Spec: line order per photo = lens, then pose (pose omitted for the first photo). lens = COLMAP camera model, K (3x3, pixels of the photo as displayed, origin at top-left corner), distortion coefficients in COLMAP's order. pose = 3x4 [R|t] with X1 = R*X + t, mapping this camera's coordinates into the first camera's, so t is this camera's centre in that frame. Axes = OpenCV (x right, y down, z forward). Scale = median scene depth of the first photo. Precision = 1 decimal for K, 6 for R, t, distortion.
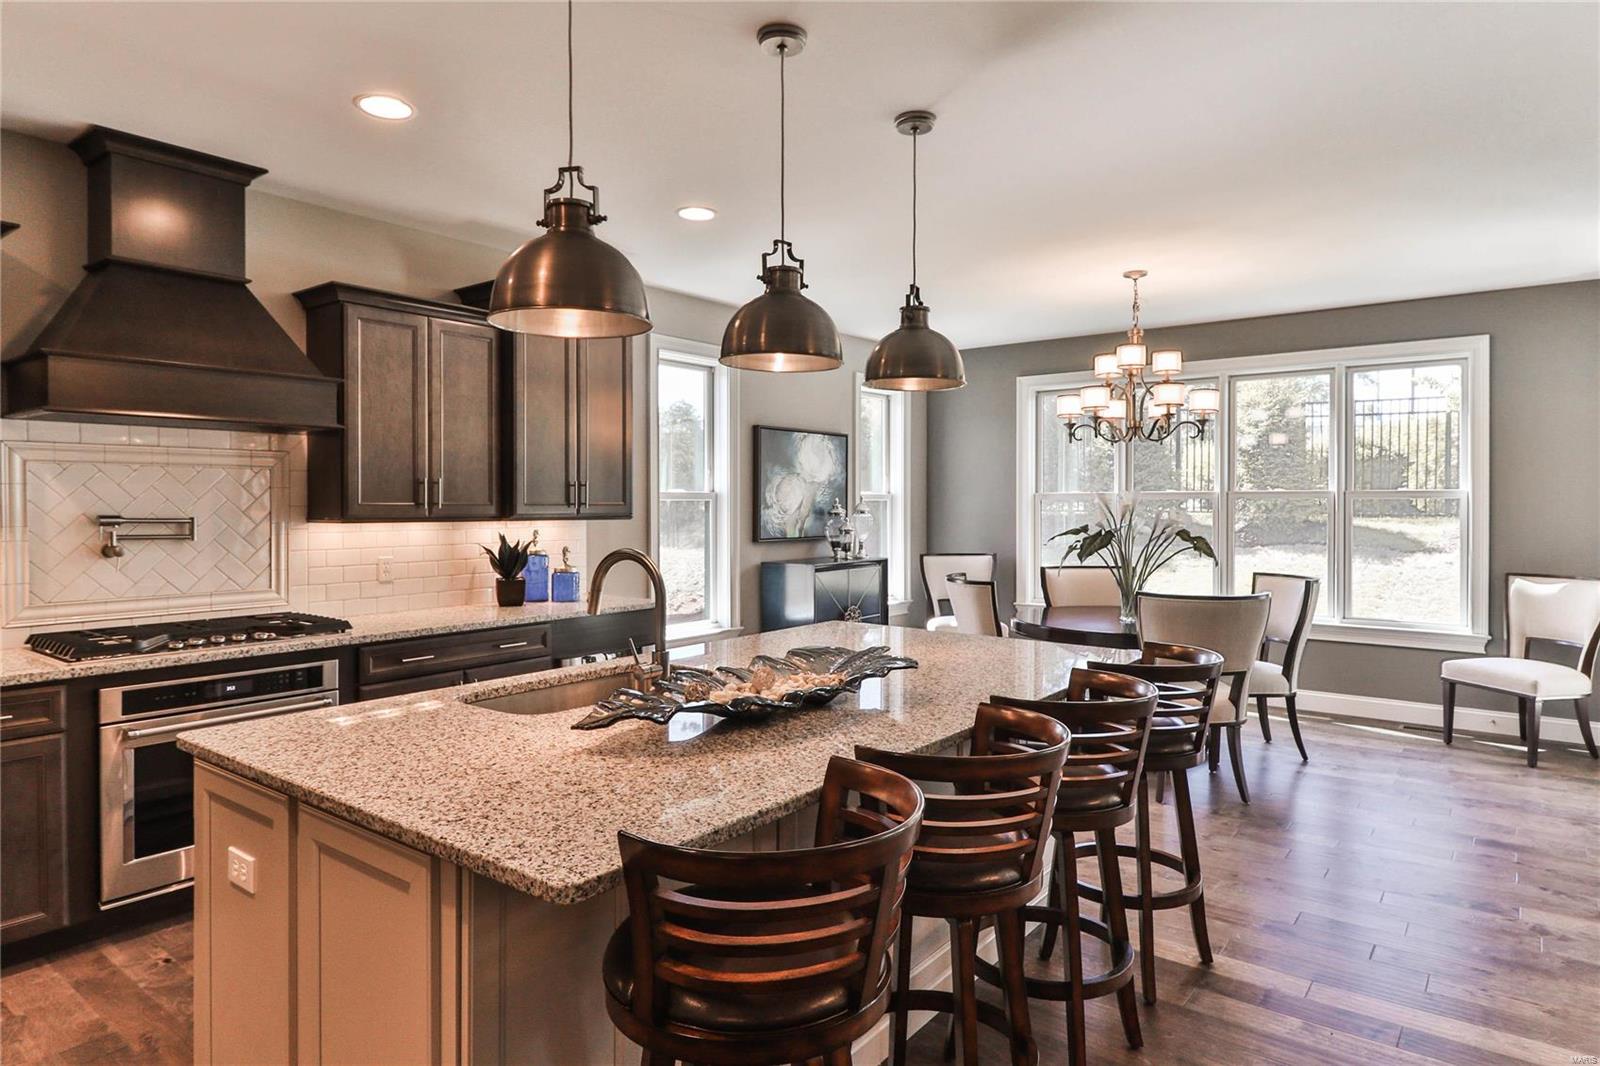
lens RADIAL K [[940.8, 0, 806.7], [0, 940.8, 520.3], [0, 0, 1]] dist [0.005476, -0.004474]
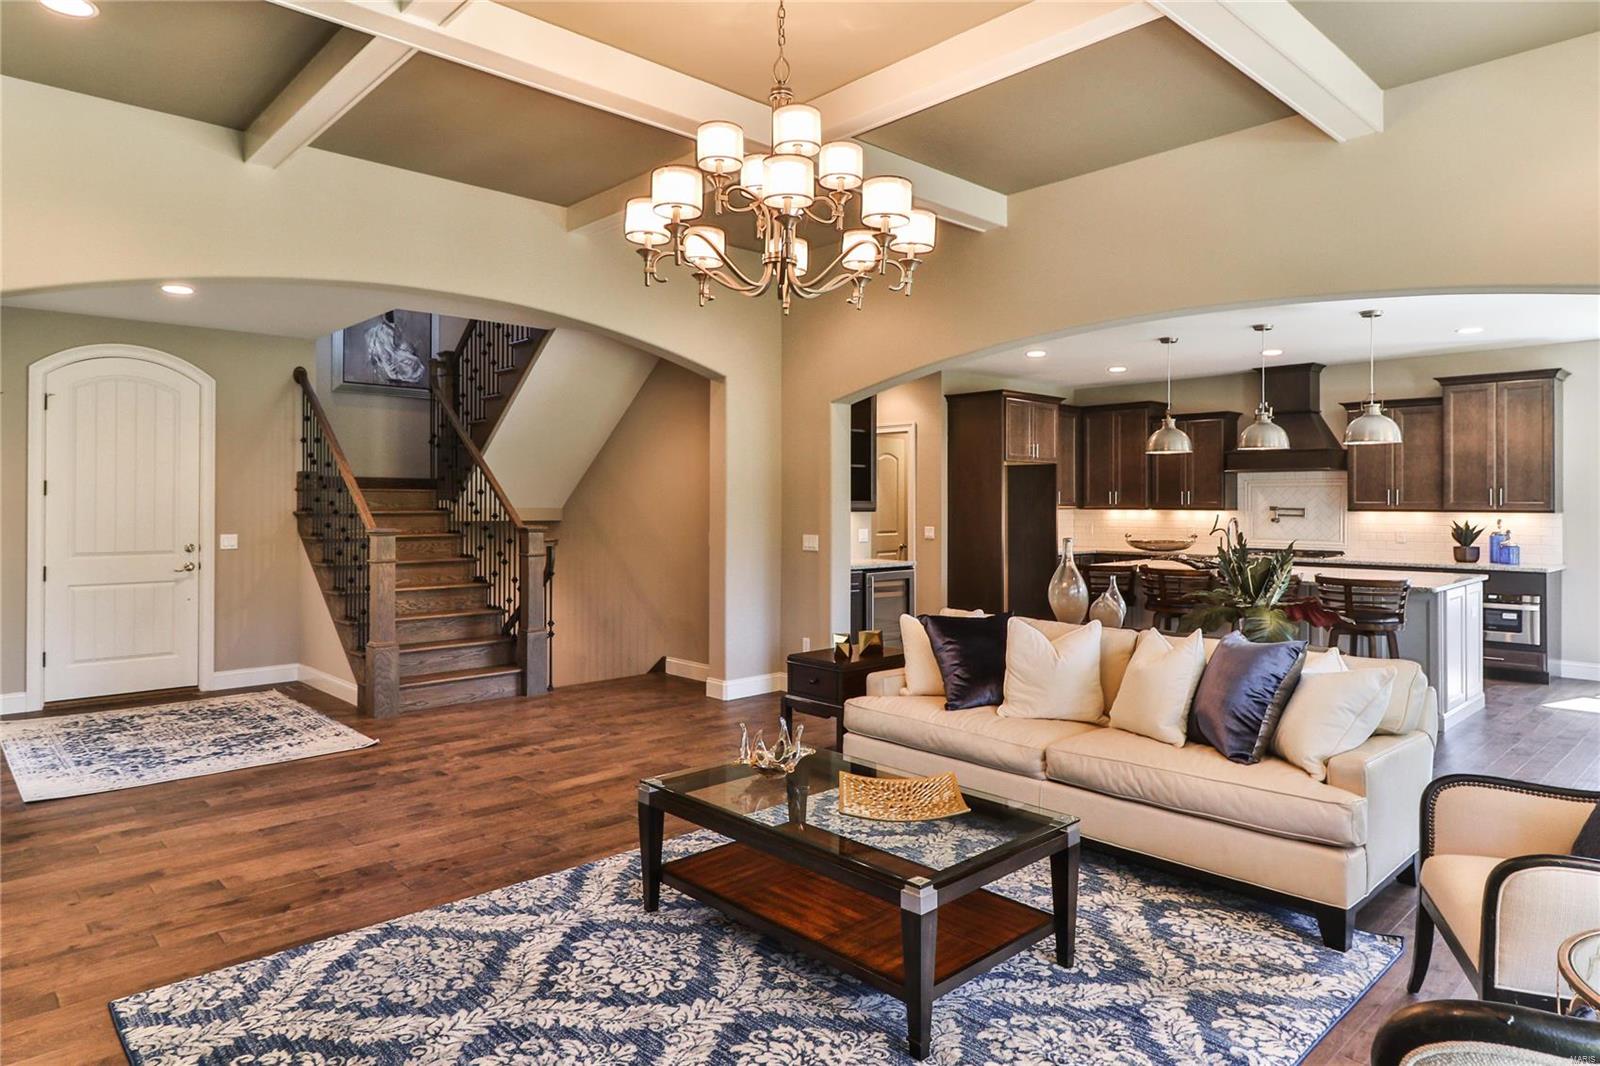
lens RADIAL K [[940.8, 0, 801.5], [0, 940.8, 522.2], [0, 0, 1]] dist [0.005476, -0.004474]
pose [[-0.175095, 0.023224, -0.984278, 1.332801], [-0.017741, 0.999485, 0.026739, -0.005256], [0.984392, 0.022144, -0.174593, 0.089298]]
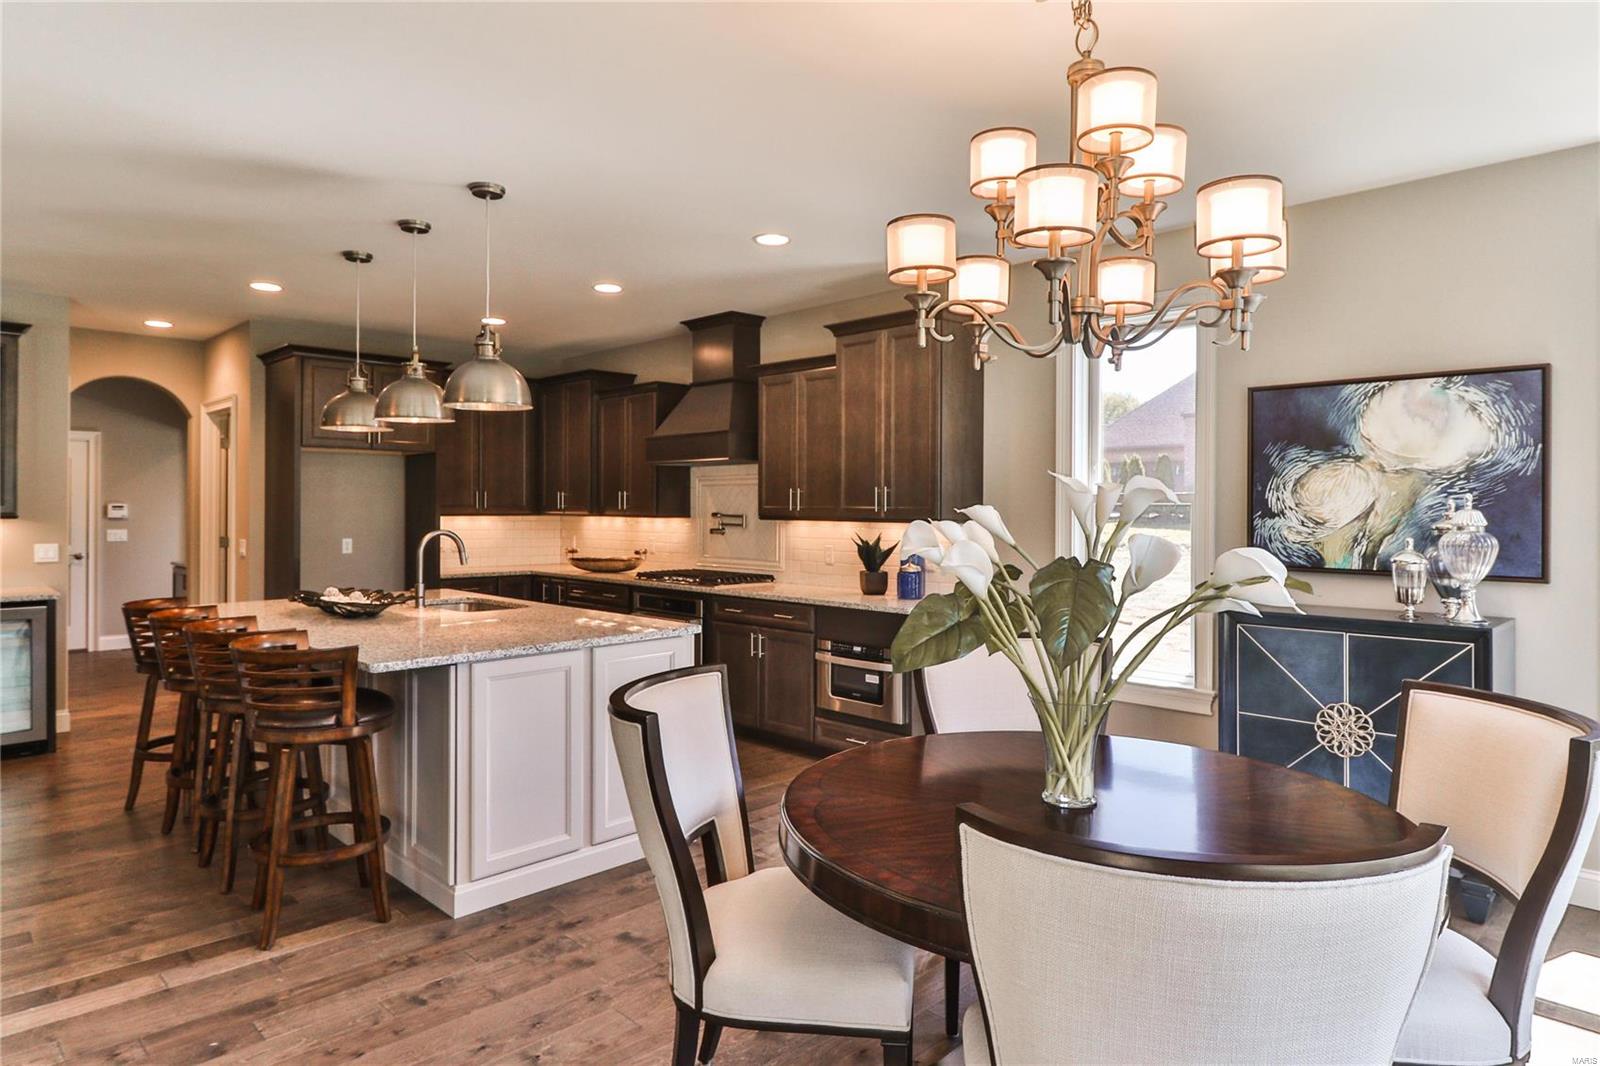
lens RADIAL K [[940.8, 0, 796.2], [0, 940.8, 522.8], [0, 0, 1]] dist [0.005476, -0.004474]
pose [[-0.134580, 0.017332, -0.990751, 0.727216], [-0.020769, 0.999578, 0.020308, -0.017022], [0.990685, 0.023310, -0.134164, 0.888986]]
